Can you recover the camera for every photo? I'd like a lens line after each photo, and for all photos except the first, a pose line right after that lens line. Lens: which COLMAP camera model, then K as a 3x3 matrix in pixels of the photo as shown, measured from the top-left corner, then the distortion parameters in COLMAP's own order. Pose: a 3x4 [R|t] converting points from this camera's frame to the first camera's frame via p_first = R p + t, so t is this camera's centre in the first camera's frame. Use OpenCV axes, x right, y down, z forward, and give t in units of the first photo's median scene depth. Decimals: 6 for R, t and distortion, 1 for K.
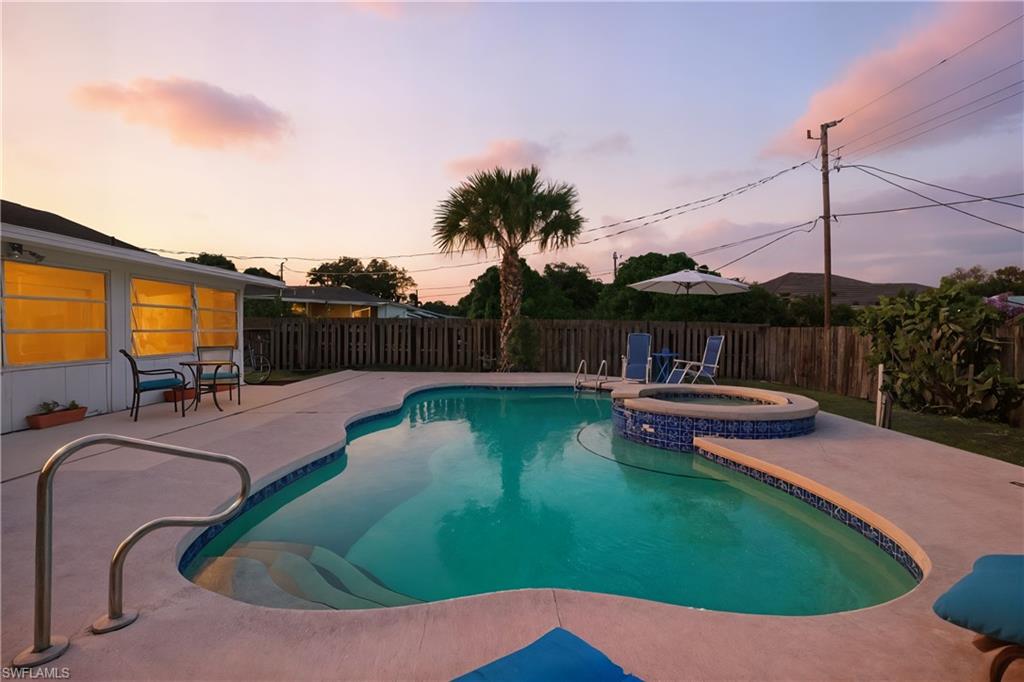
lens RADIAL K [[458.8, 0, 508.8], [0, 458.8, 337.5], [0, 0, 1]] dist [-0.083083, 0.038458]
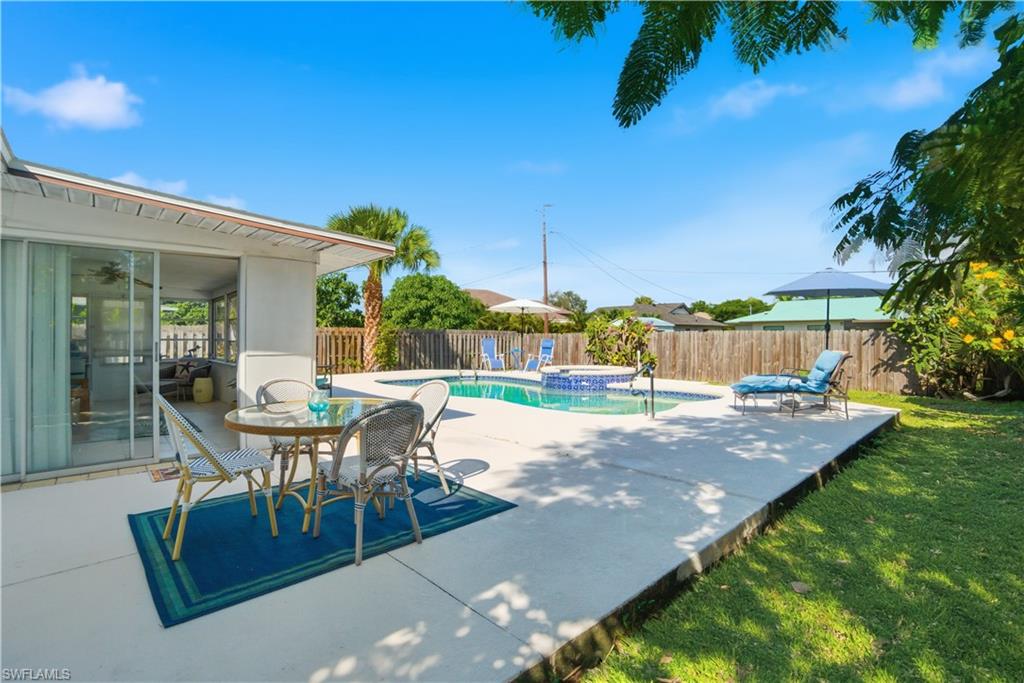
lens RADIAL K [[458.8, 0, 508.8], [0, 458.8, 338.0], [0, 0, 1]] dist [-0.083083, 0.038458]
pose [[0.748460, -0.010216, 0.663102, -0.704104], [0.019466, 0.999789, -0.006568, 0.001031], [-0.662895, 0.017824, 0.748501, -0.178641]]
